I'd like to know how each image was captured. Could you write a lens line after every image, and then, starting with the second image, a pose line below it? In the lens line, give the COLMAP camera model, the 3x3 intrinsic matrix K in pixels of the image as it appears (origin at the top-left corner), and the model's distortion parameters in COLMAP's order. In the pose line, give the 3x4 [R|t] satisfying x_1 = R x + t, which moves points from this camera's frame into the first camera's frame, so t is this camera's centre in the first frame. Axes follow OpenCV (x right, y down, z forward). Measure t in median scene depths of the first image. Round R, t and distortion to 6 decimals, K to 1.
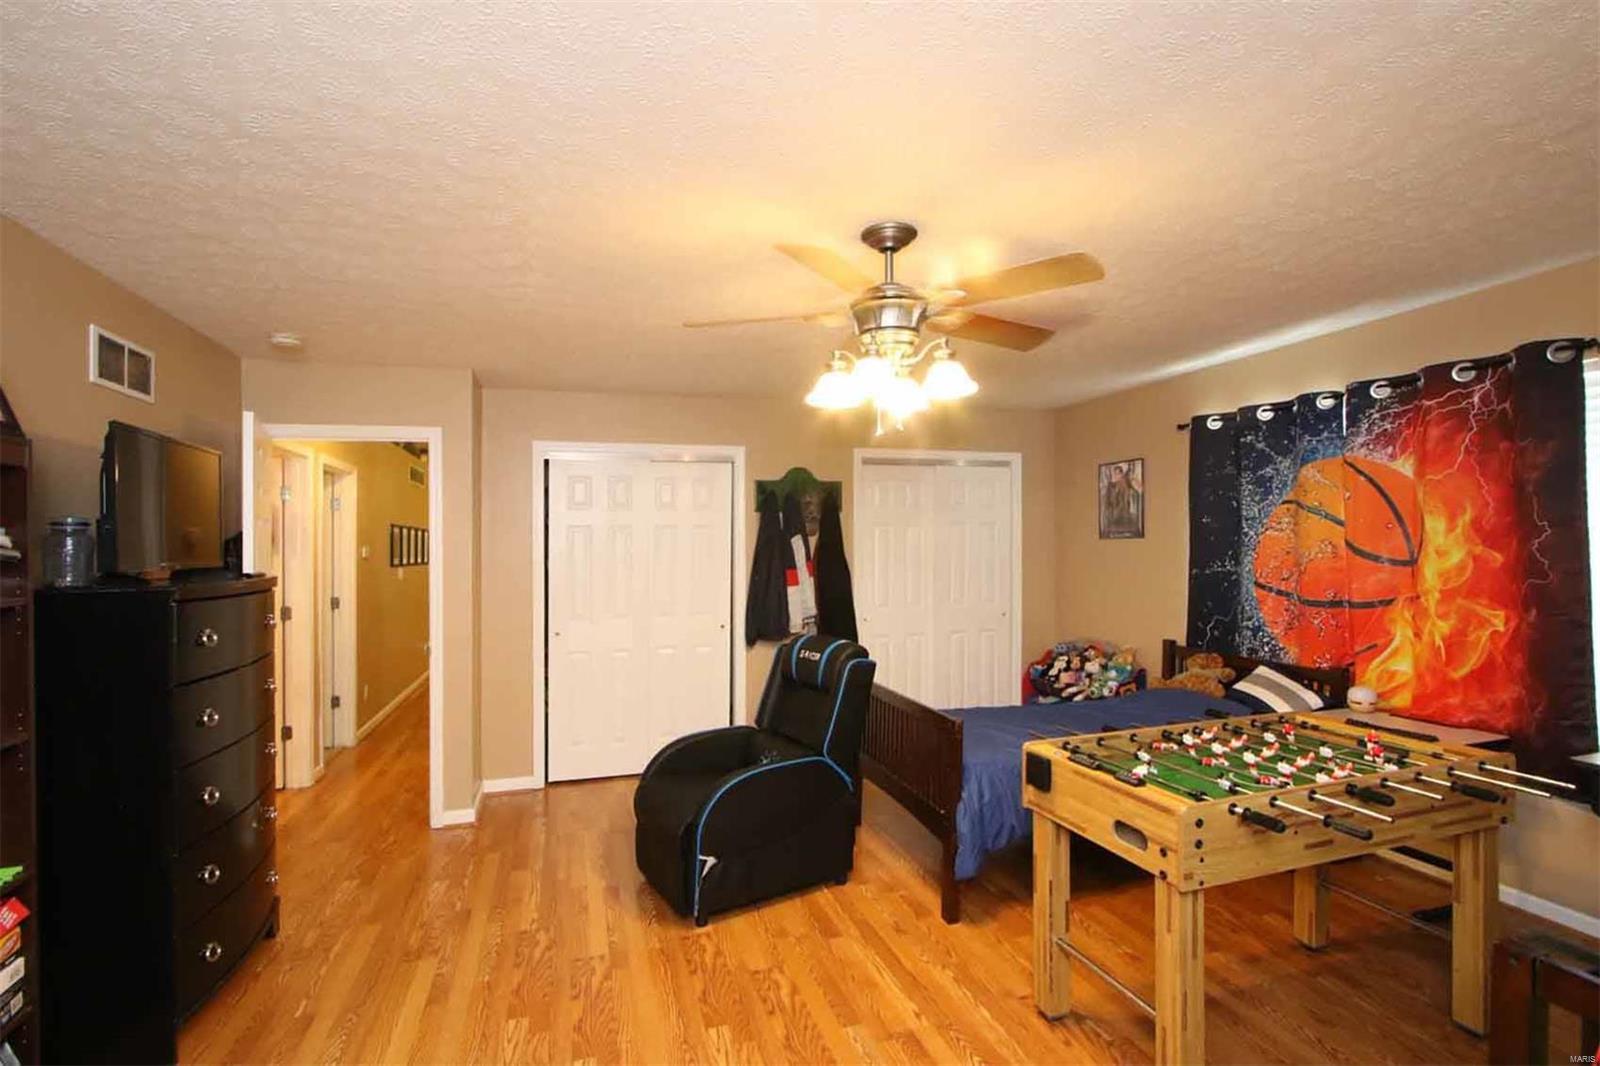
lens RADIAL K [[726.0, 0, 800.0], [0, 726.0, 533.0], [0, 0, 1]] dist [-0.015962, -0.000113]
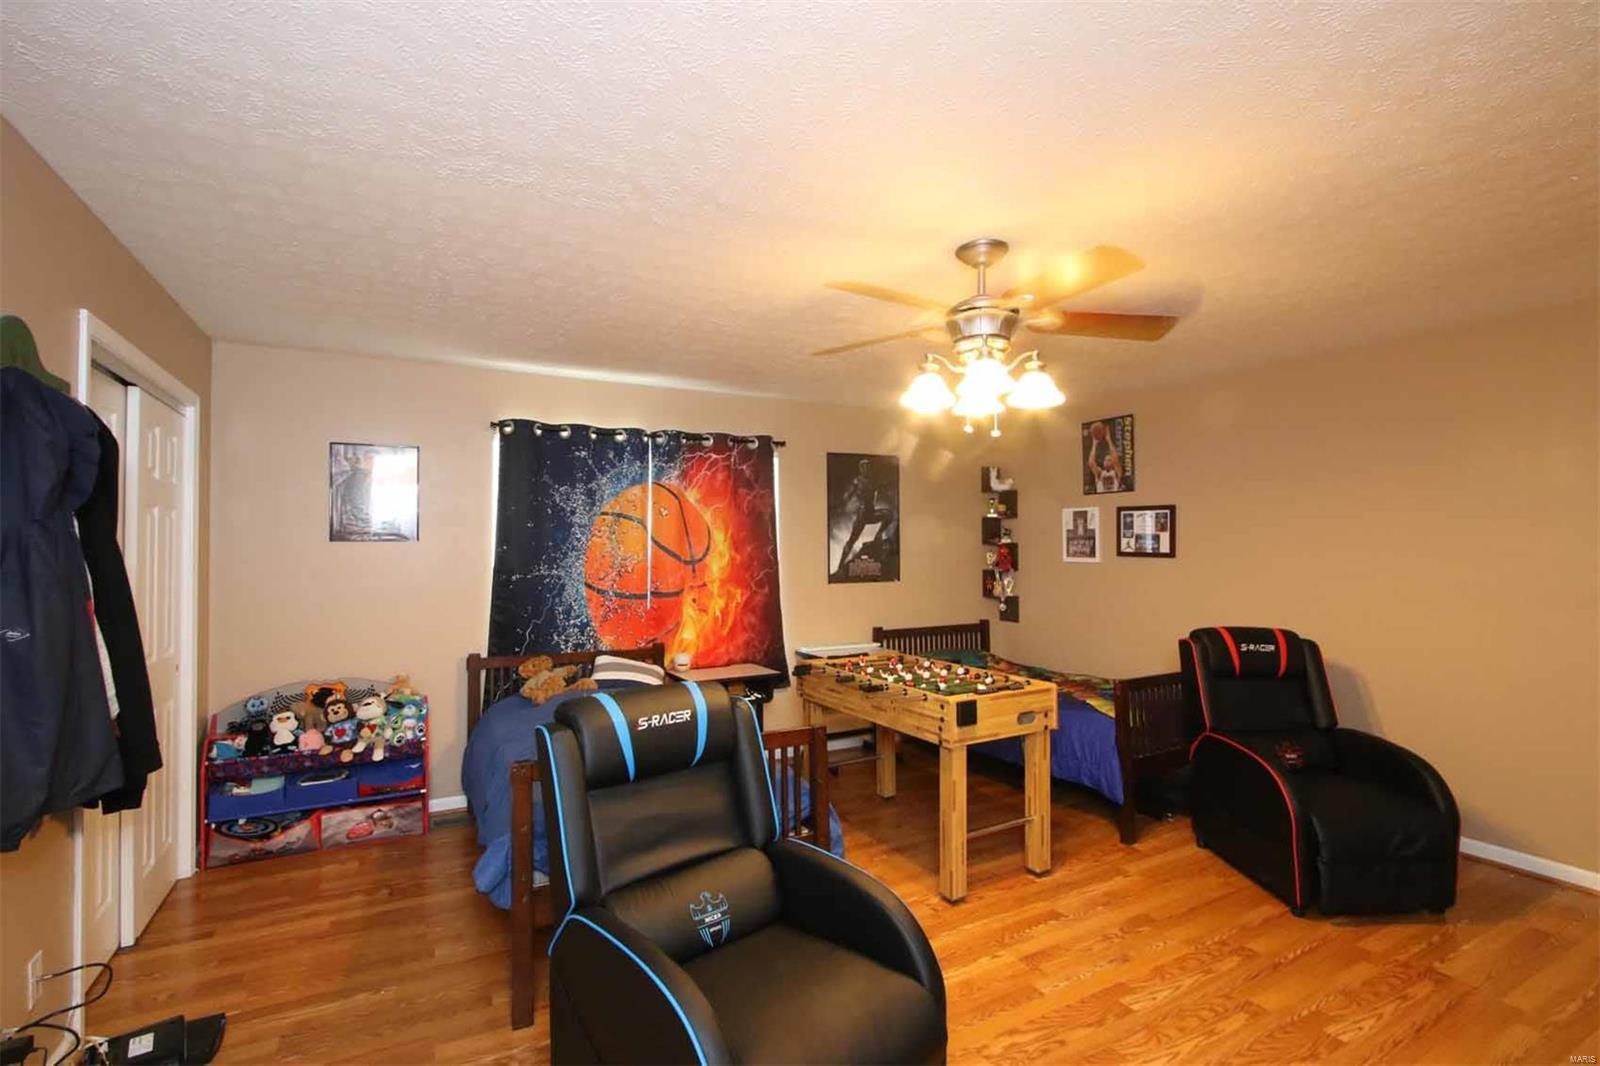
lens RADIAL K [[726.0, 0, 800.0], [0, 726.0, 533.0], [0, 0, 1]] dist [-0.015962, -0.000113]
pose [[-0.188420, 0.021937, 0.981844, -0.629097], [-0.018685, 0.999489, -0.025917, 0.015599], [-0.981911, -0.023229, -0.187914, 1.043209]]
